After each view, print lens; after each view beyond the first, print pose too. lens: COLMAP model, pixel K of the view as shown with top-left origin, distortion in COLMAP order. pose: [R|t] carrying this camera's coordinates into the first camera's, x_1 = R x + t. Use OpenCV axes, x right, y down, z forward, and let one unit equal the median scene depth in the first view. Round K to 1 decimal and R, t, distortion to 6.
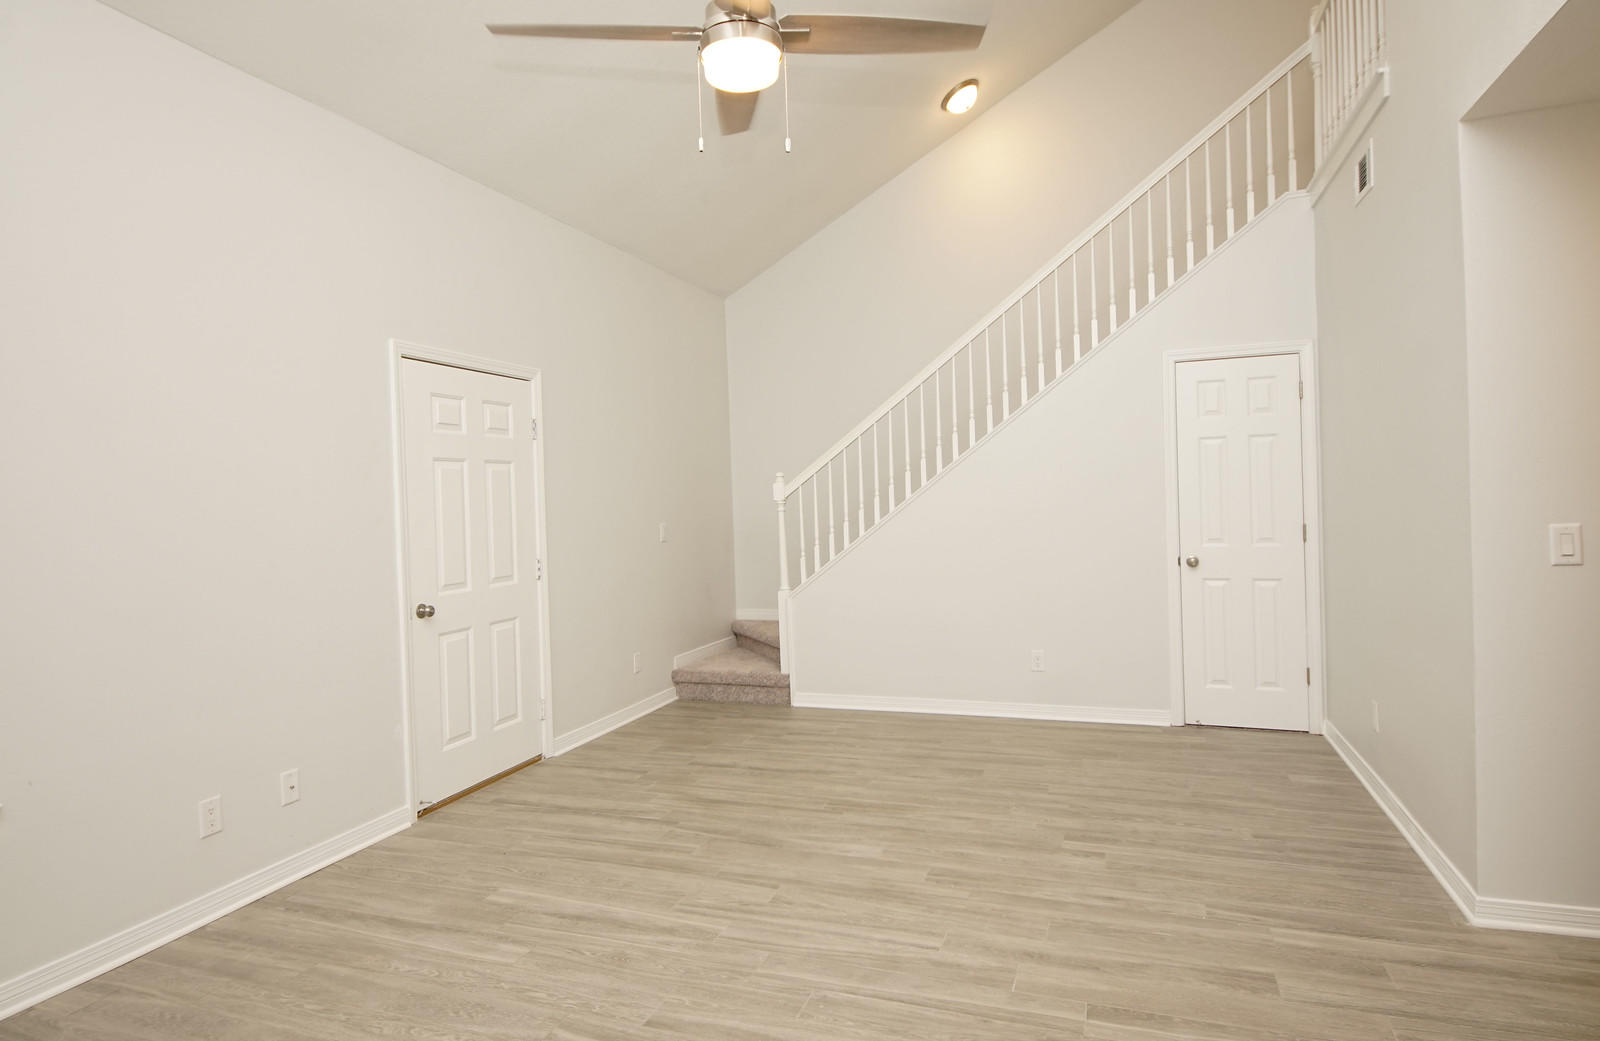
lens RADIAL K [[879.9, 0, 785.6], [0, 879.9, 514.8], [0, 0, 1]] dist [0.021165, -0.021893]
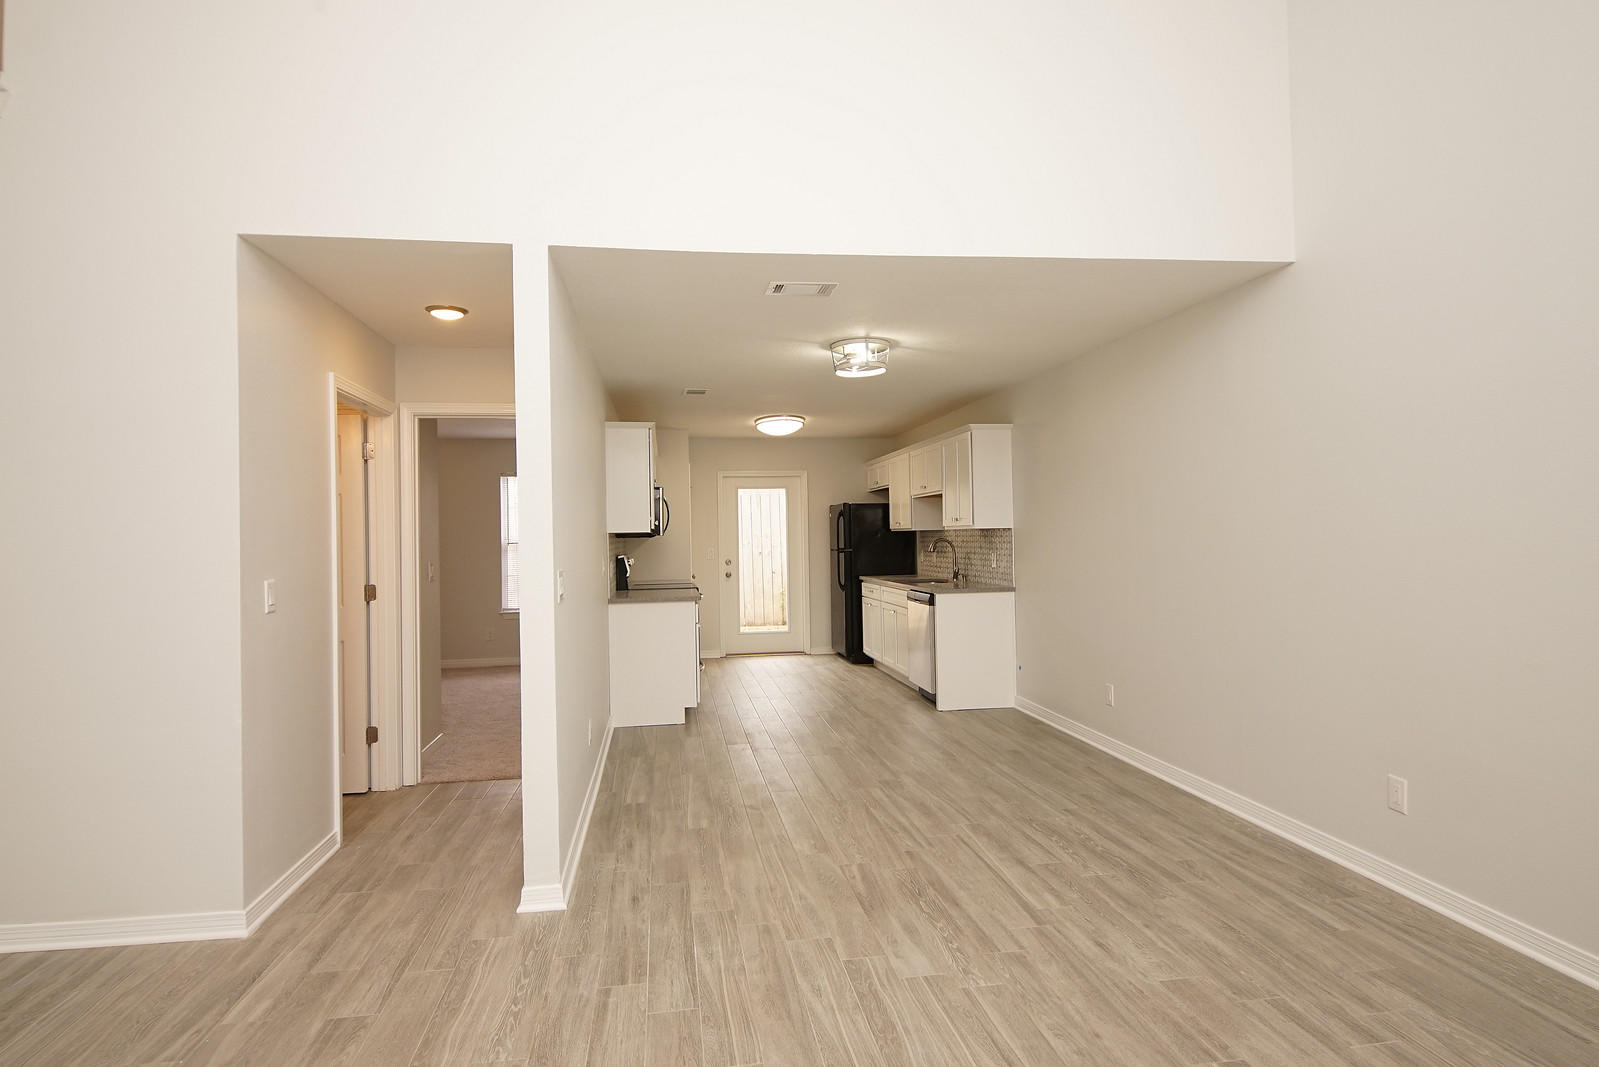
lens RADIAL K [[856.7, 0, 787.0], [0, 856.7, 526.3], [0, 0, 1]] dist [0.031059, -0.029865]
pose [[-0.476912, 0.047286, 0.877678, -0.440010], [0.047819, 0.998469, -0.027809, 0.000698], [-0.877649, 0.028708, -0.478443, 0.717226]]
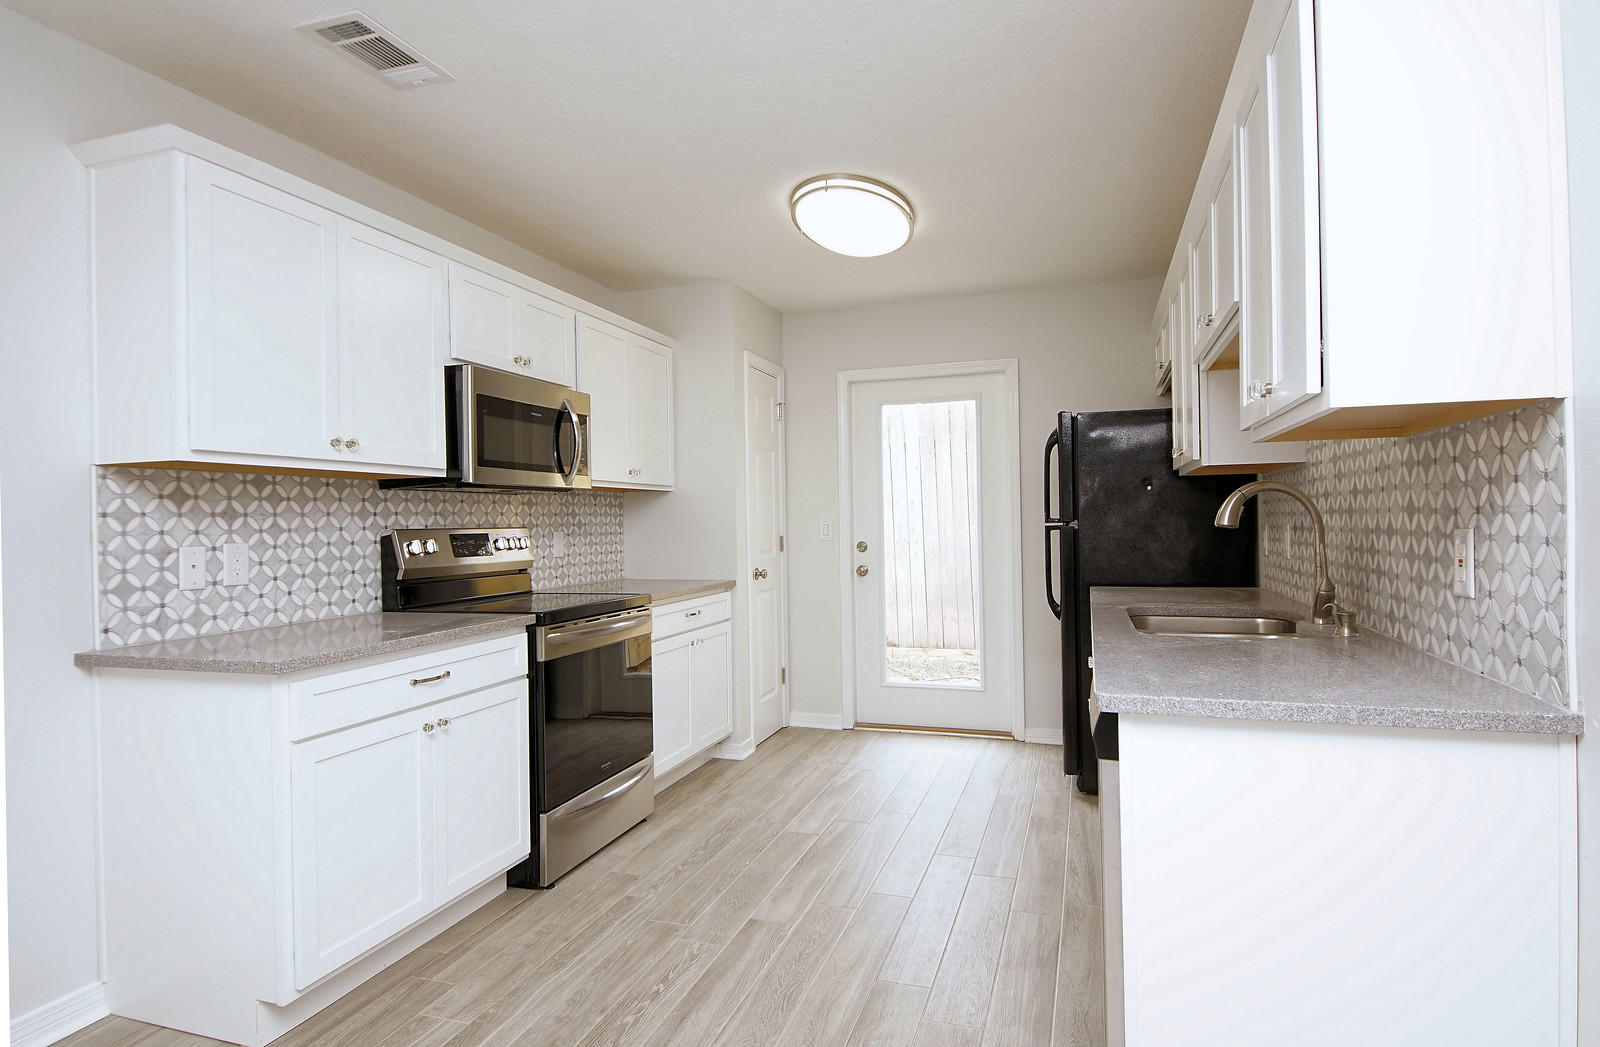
lens RADIAL K [[876.8, 0, 797.9], [0, 876.8, 511.3], [0, 0, 1]] dist [0.019904, -0.007200]
pose [[-0.032164, 0.040797, 0.998650, 0.657445], [0.036306, 0.998555, -0.039624, 0.026170], [-0.998823, 0.034983, -0.033599, -0.318977]]
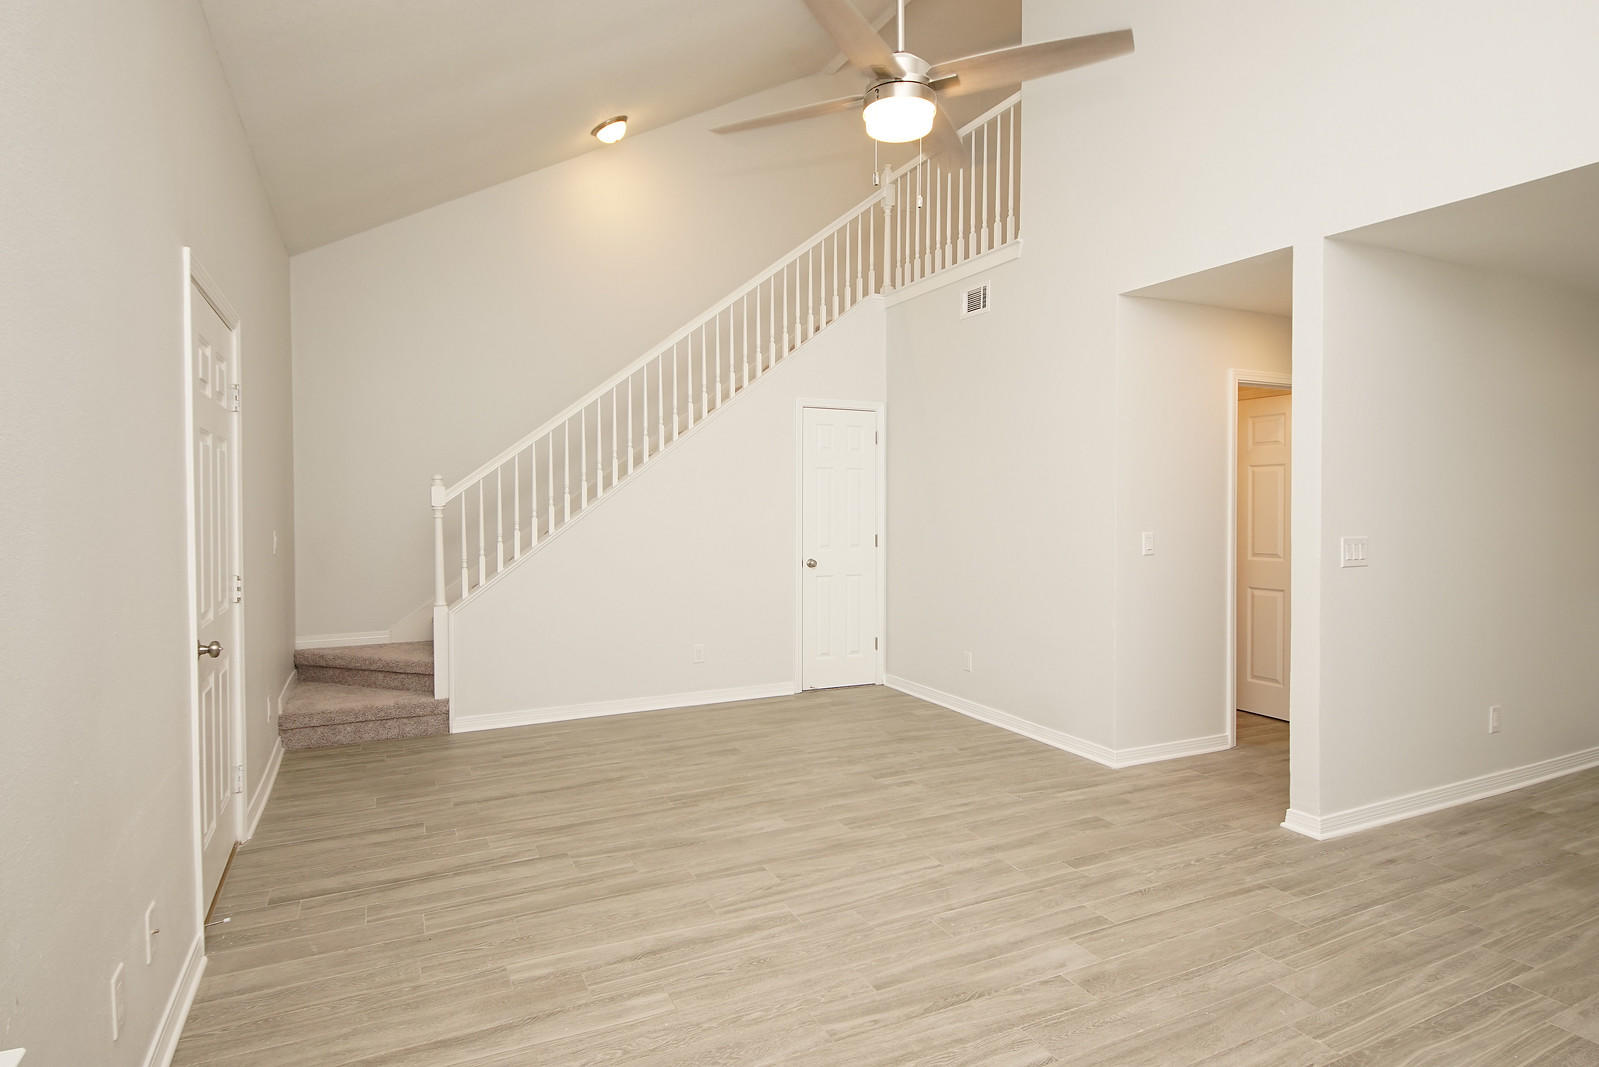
lens RADIAL K [[856.7, 0, 785.9], [0, 856.7, 522.3], [0, 0, 1]] dist [0.031059, -0.029865]
pose [[0.695929, 0.015512, 0.717943, -0.683359], [-0.009752, 0.999879, -0.012151, 0.013774], [-0.718044, 0.001455, 0.695996, 0.235365]]
